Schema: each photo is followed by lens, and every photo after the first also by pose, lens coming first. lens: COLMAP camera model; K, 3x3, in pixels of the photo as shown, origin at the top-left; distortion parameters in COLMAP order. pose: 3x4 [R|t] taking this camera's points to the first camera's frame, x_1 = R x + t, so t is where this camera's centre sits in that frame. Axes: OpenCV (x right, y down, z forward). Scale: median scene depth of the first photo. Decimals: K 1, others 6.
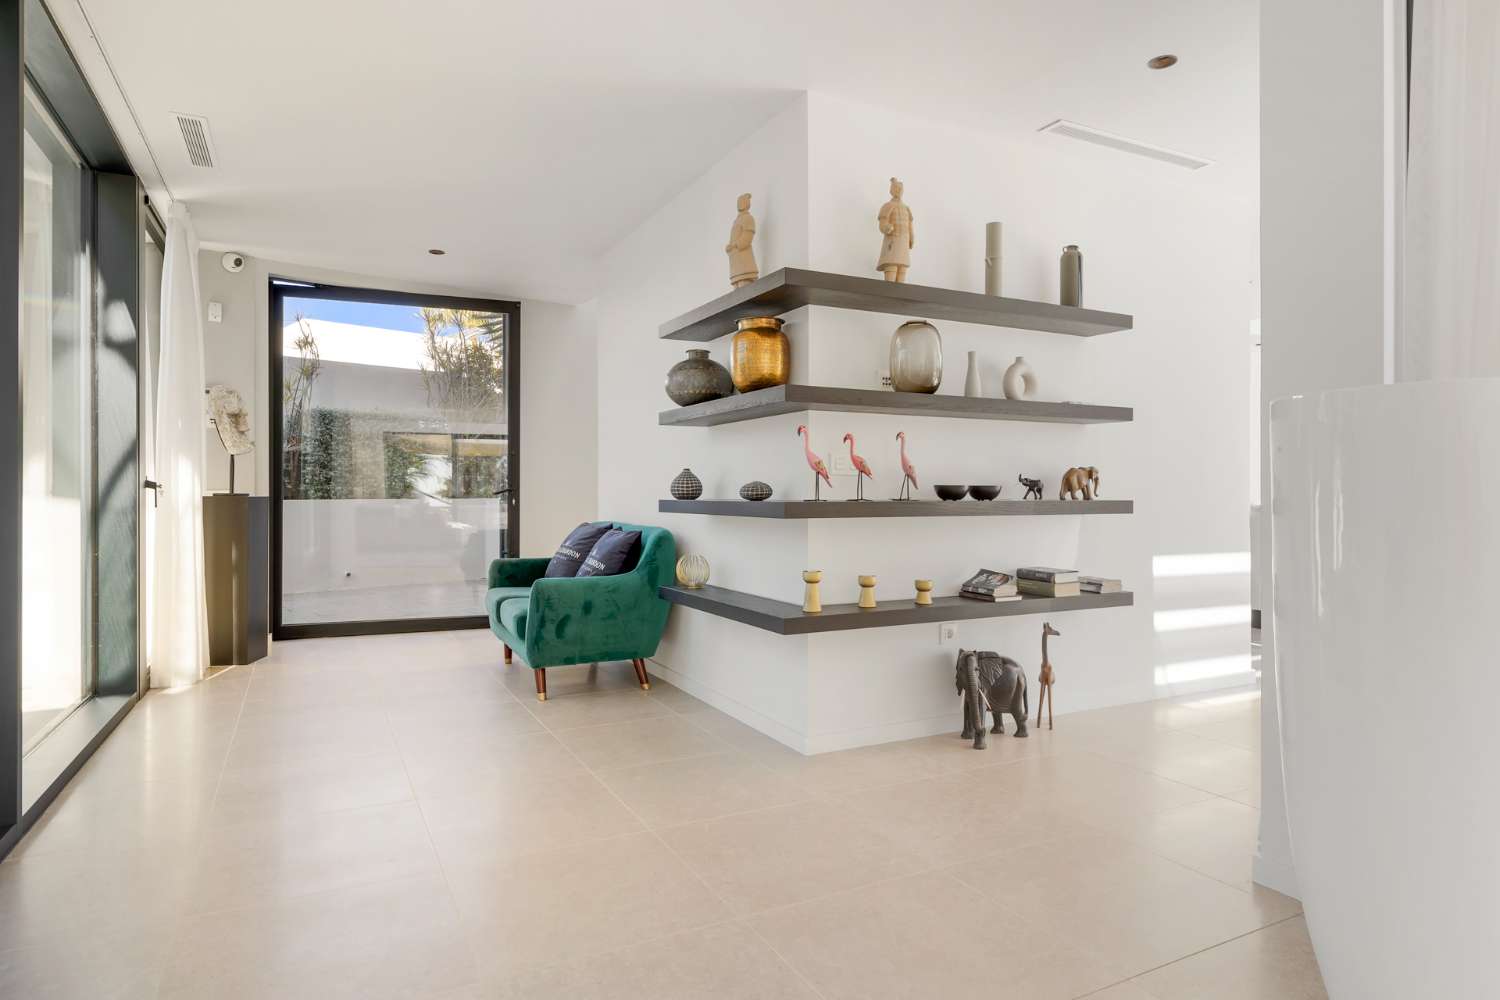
lens RADIAL K [[838.1, 0, 736.3], [0, 838.1, 494.2], [0, 0, 1]] dist [0.011931, -0.000601]
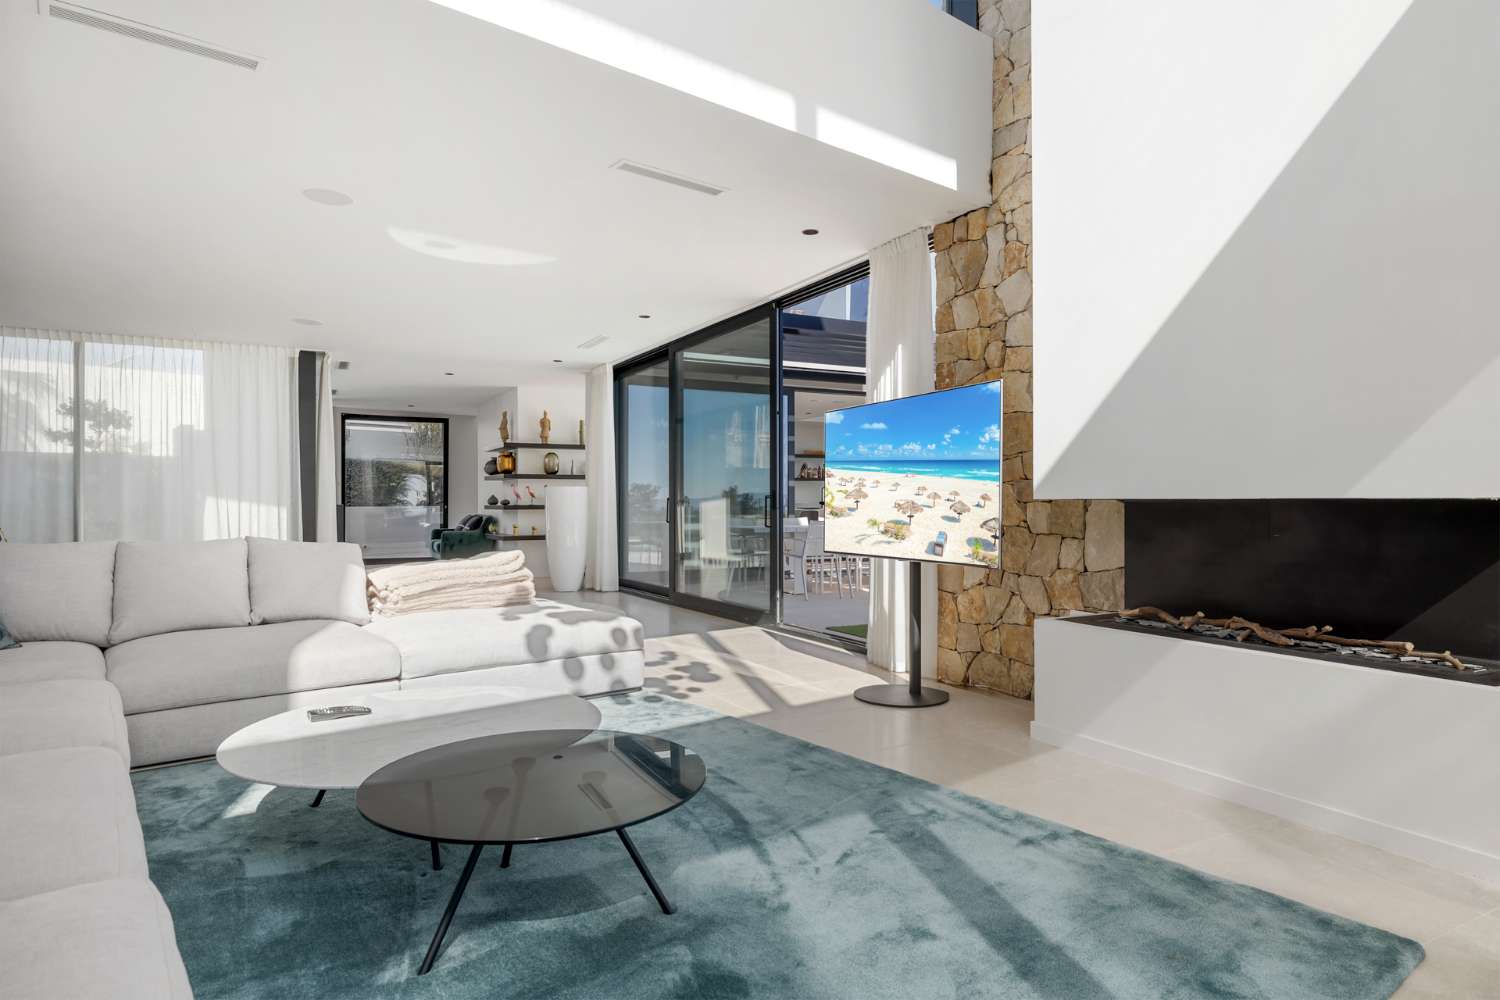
lens RADIAL K [[838.1, 0, 736.3], [0, 838.1, 494.2], [0, 0, 1]] dist [0.011931, -0.000601]
pose [[0.999782, 0.002216, 0.020765, 0.845339], [-0.001912, 0.999891, -0.014661, 0.011599], [-0.020795, 0.014618, 0.999677, -2.296936]]
